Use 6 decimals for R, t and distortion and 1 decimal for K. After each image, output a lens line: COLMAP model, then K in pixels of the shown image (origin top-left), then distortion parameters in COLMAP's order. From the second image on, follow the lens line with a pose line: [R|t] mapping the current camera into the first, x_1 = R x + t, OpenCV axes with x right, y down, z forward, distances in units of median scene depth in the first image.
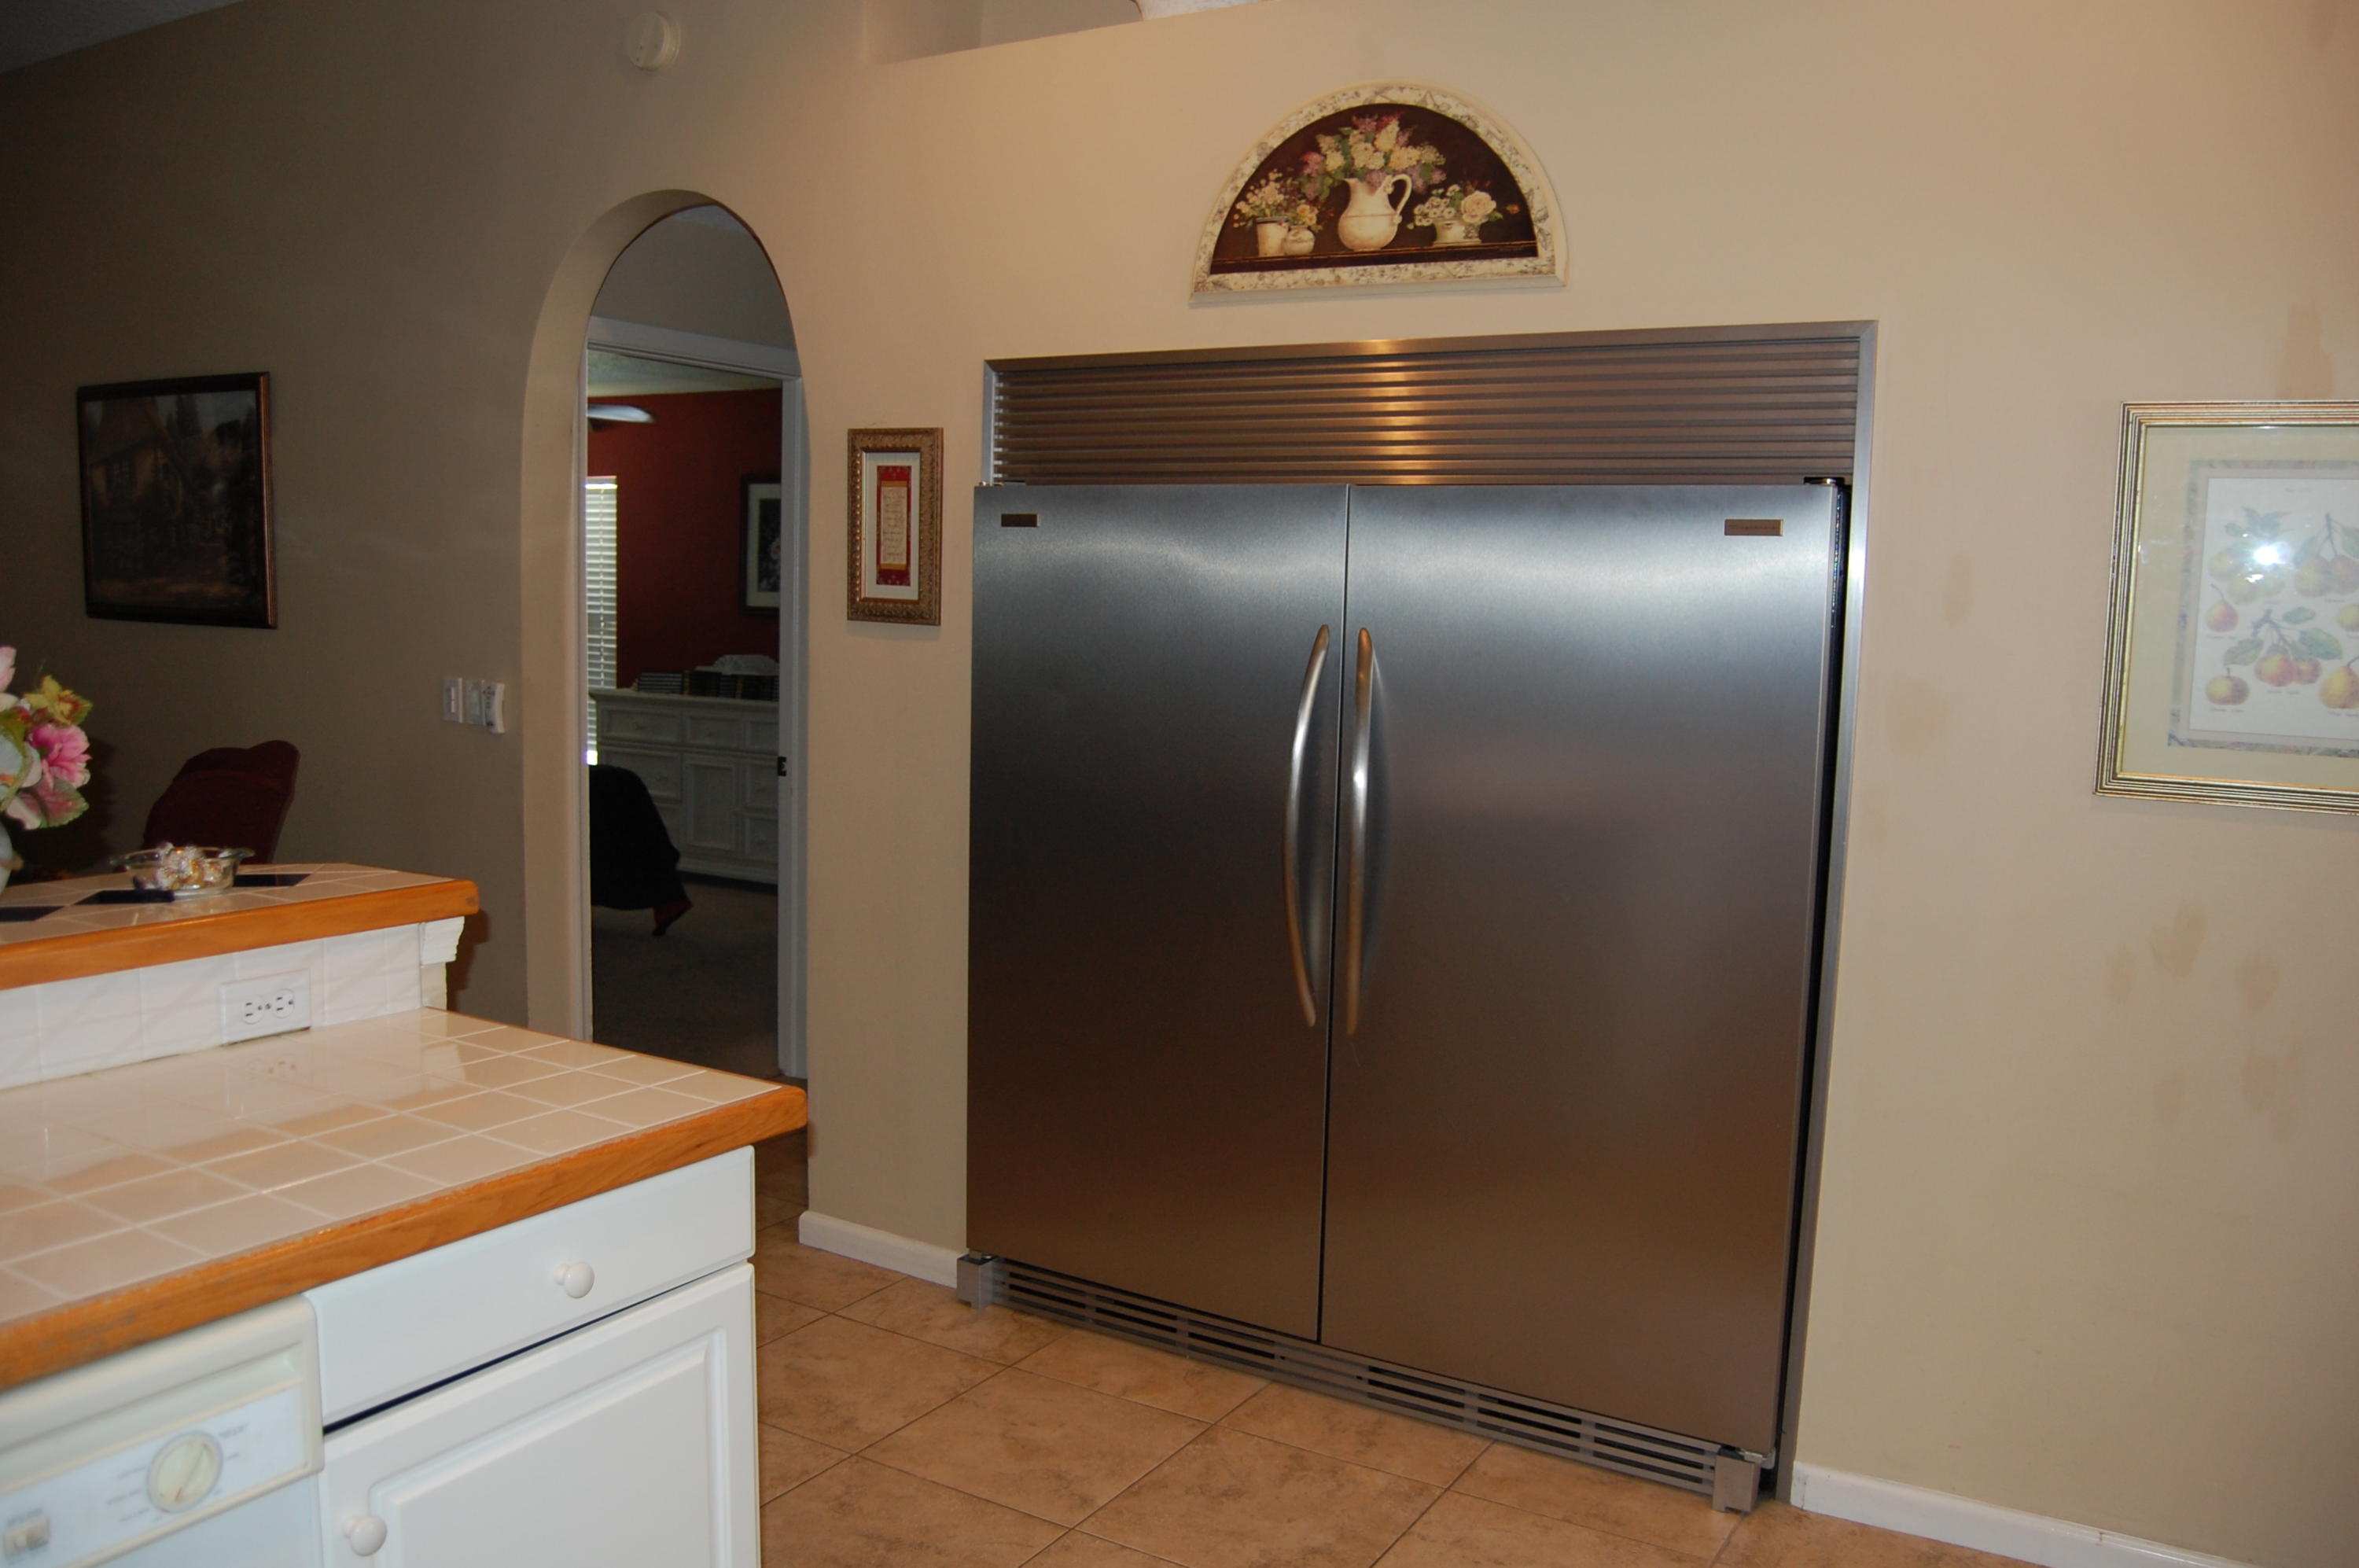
lens RADIAL K [[1841.9, 0, 1185.5], [0, 1841.9, 803.0], [0, 0, 1]] dist [-0.090872, 0.033266]
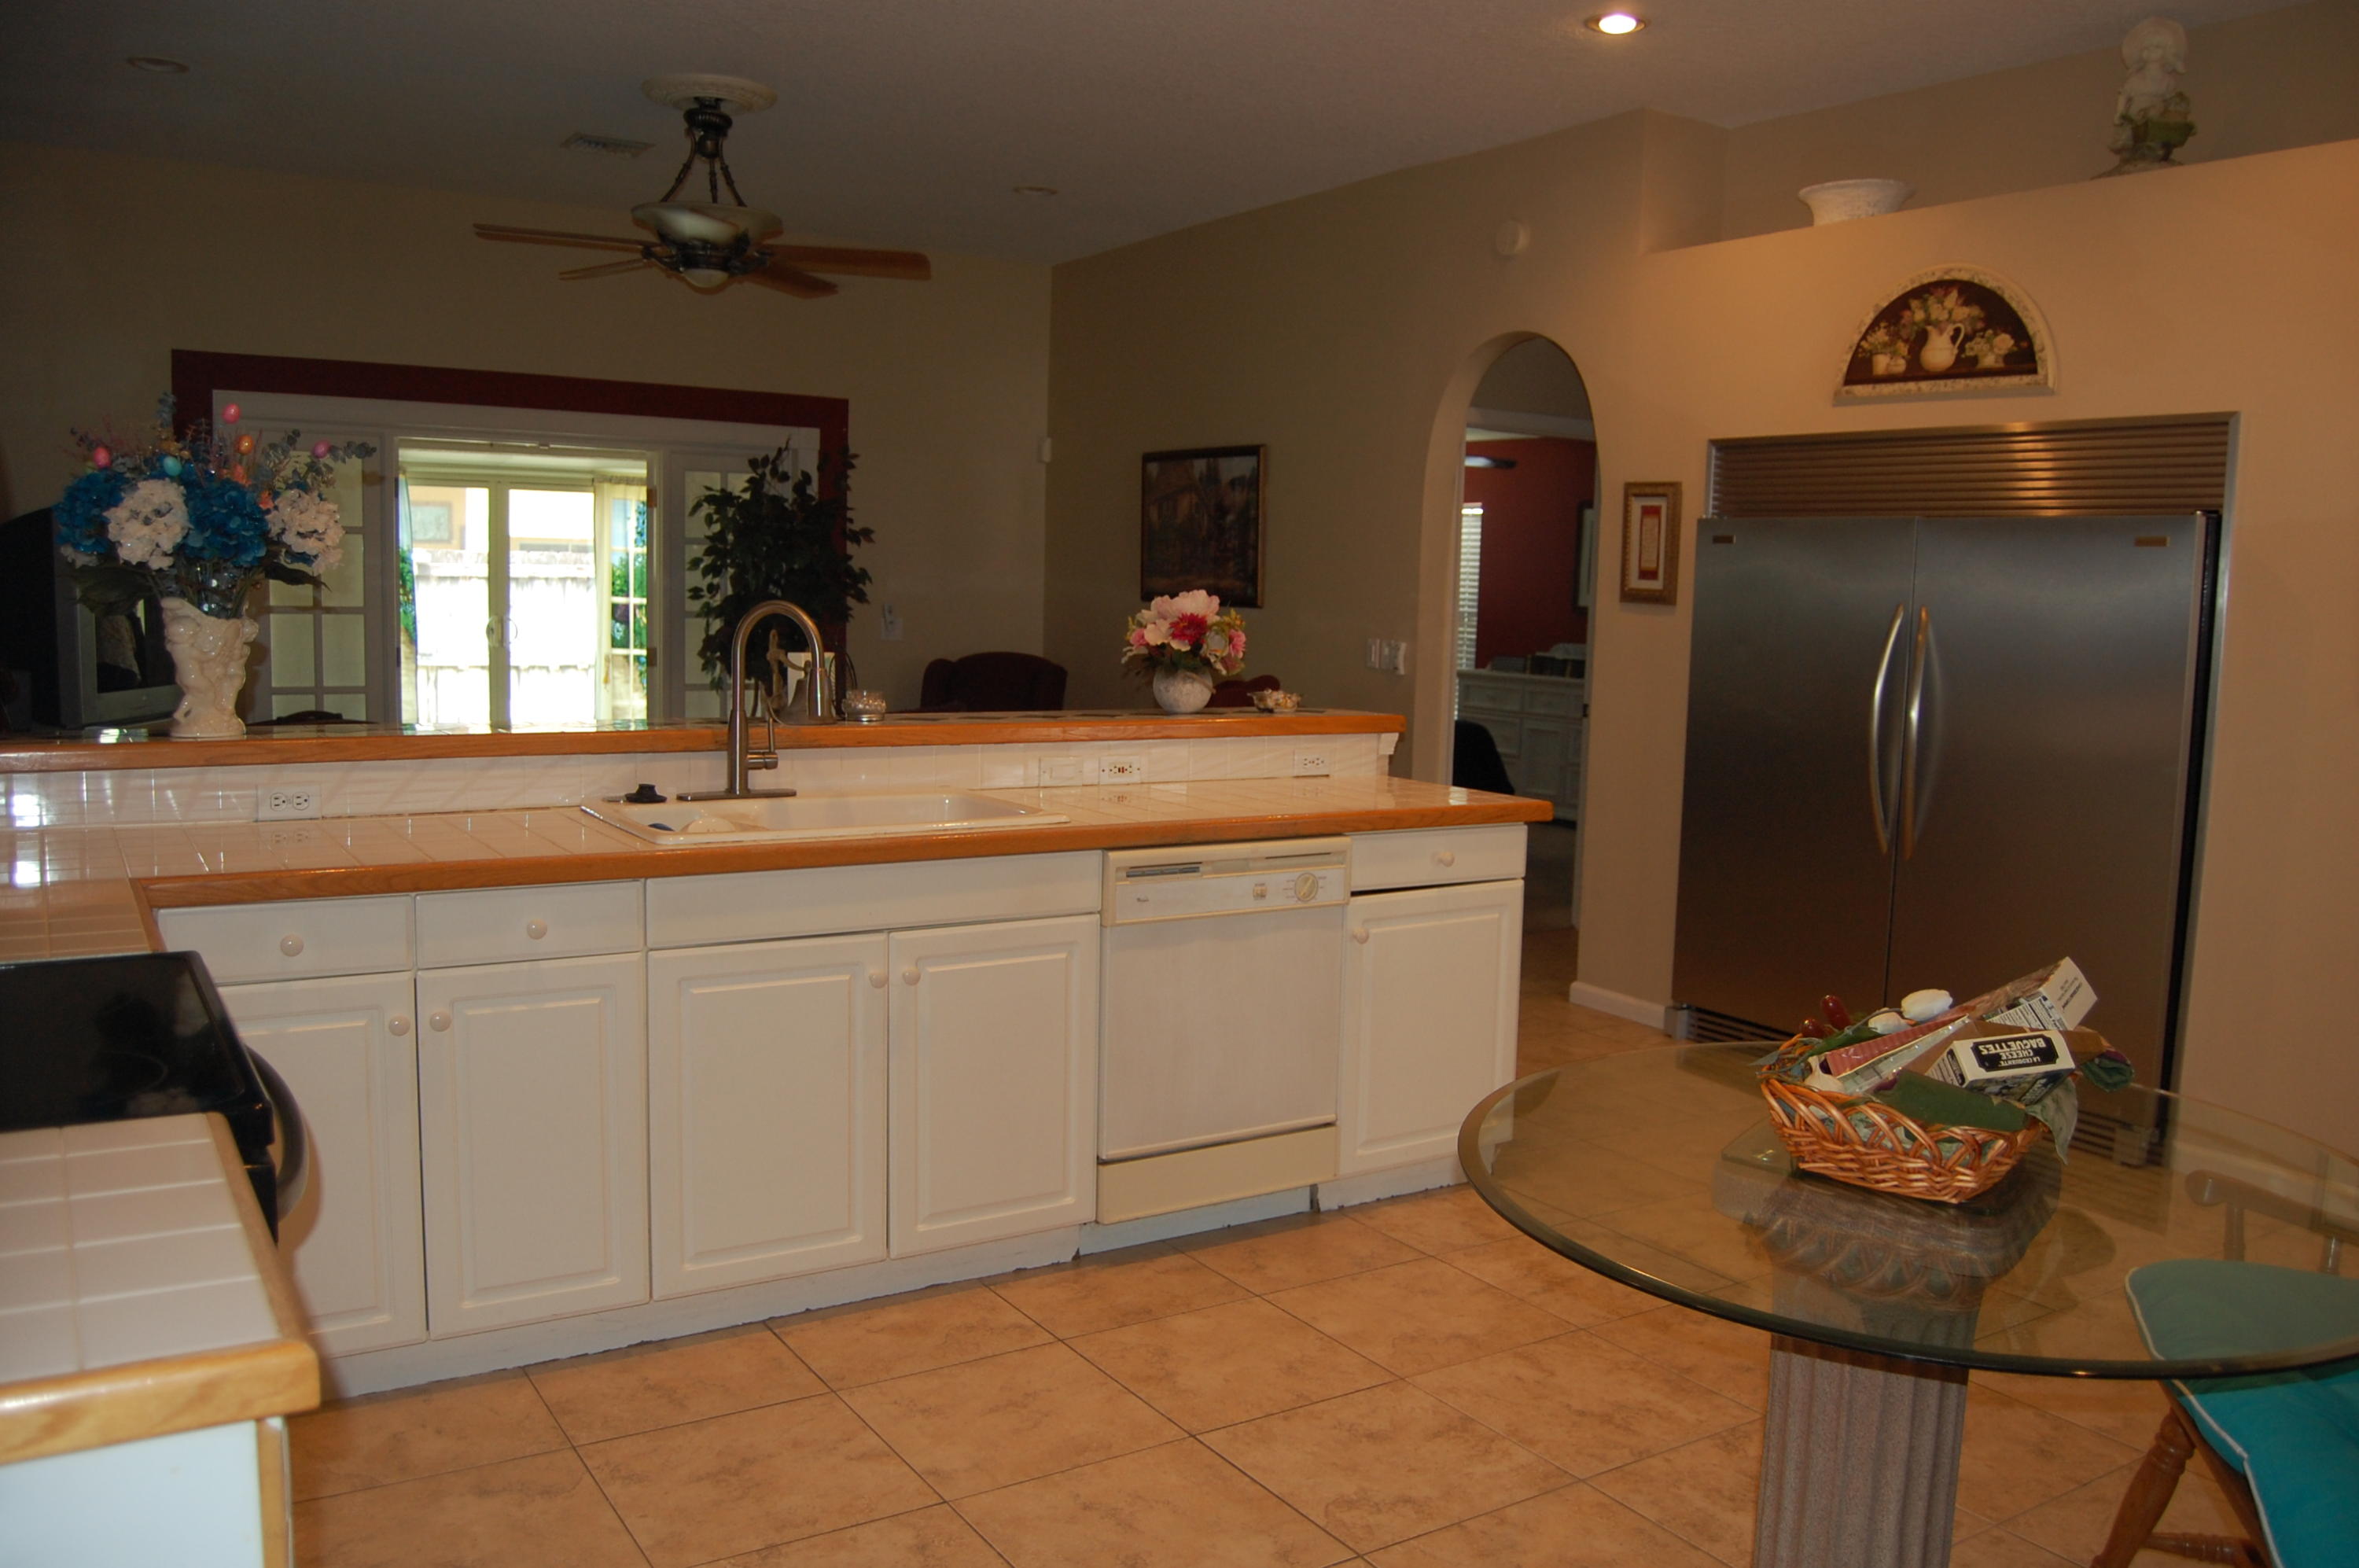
lens RADIAL K [[1841.9, 0, 1208.0], [0, 1841.9, 785.3], [0, 0, 1]] dist [-0.090872, 0.033266]
pose [[0.902390, 0.045702, -0.428491, 0.183362], [-0.053422, 0.998554, -0.006002, 0.088325], [0.427597, 0.028307, 0.903526, -0.588214]]
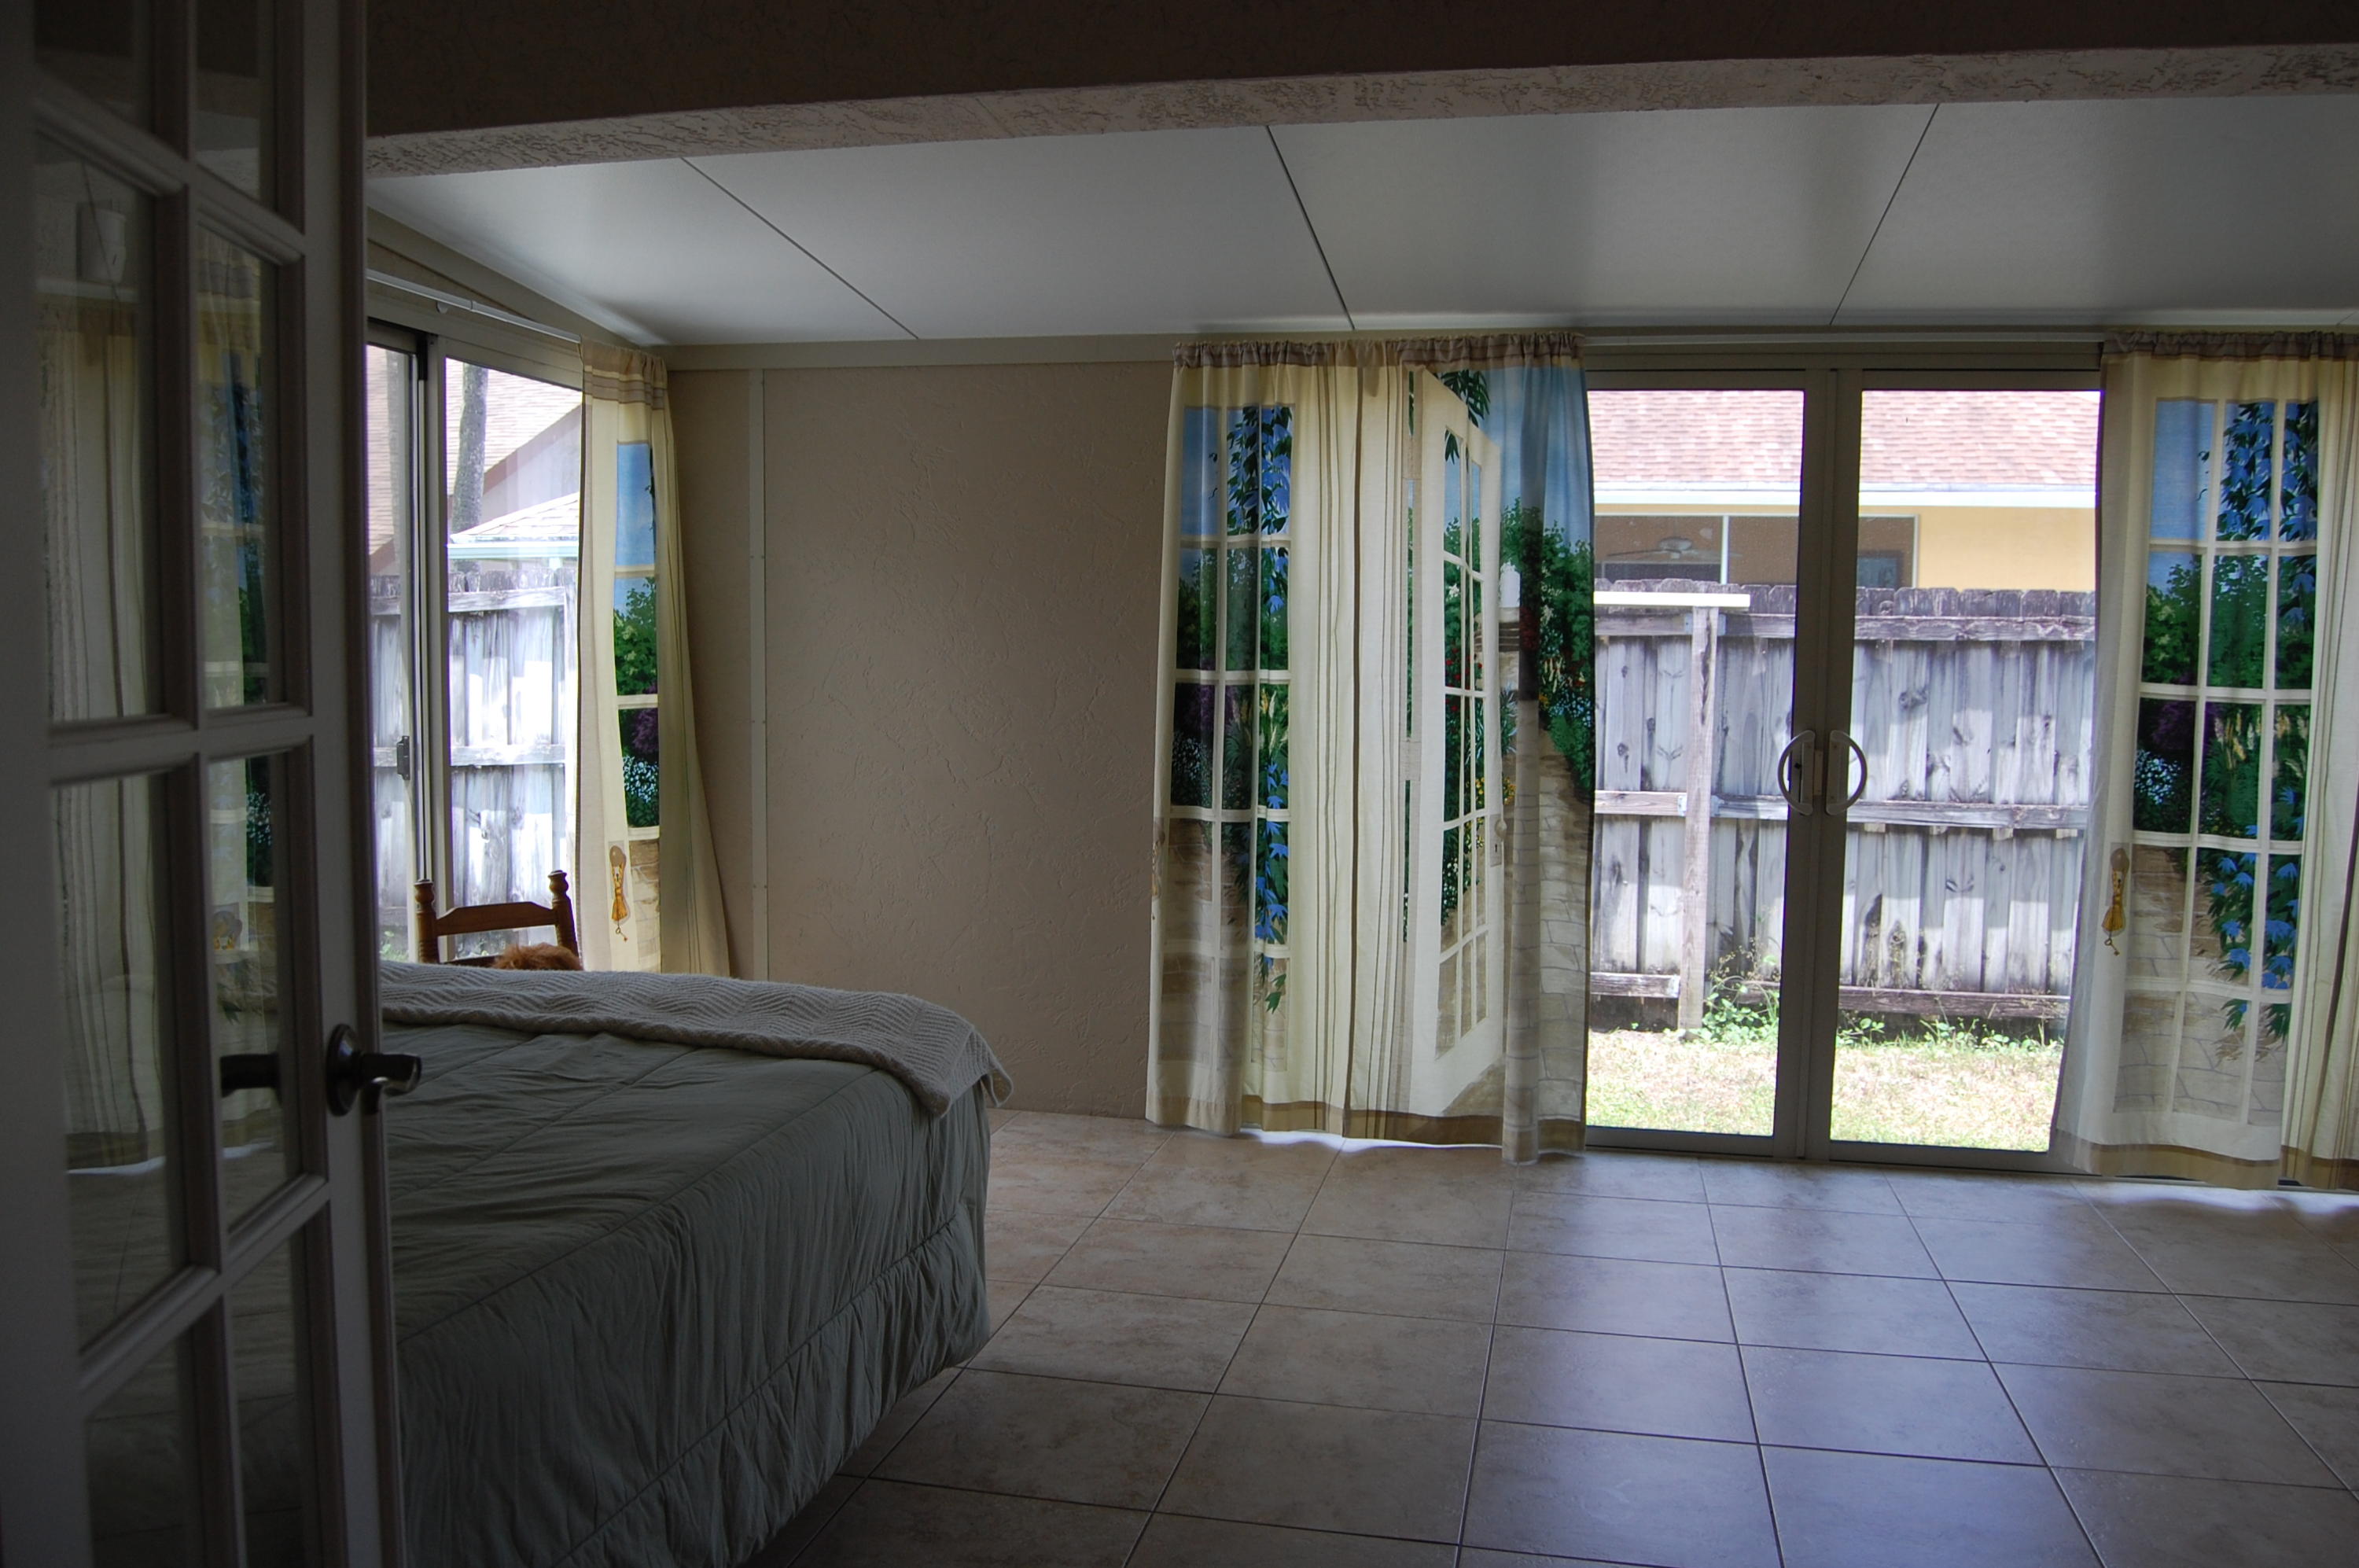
lens RADIAL K [[1835.1, 0, 1177.9], [0, 1835.1, 790.0], [0, 0, 1]] dist [-0.079170, 0.007041]
pose [[0.316270, 0.050647, -0.947316, -1.297058], [-0.112798, 0.993498, 0.015457, -0.090763], [0.941939, 0.101967, 0.319926, 0.951930]]
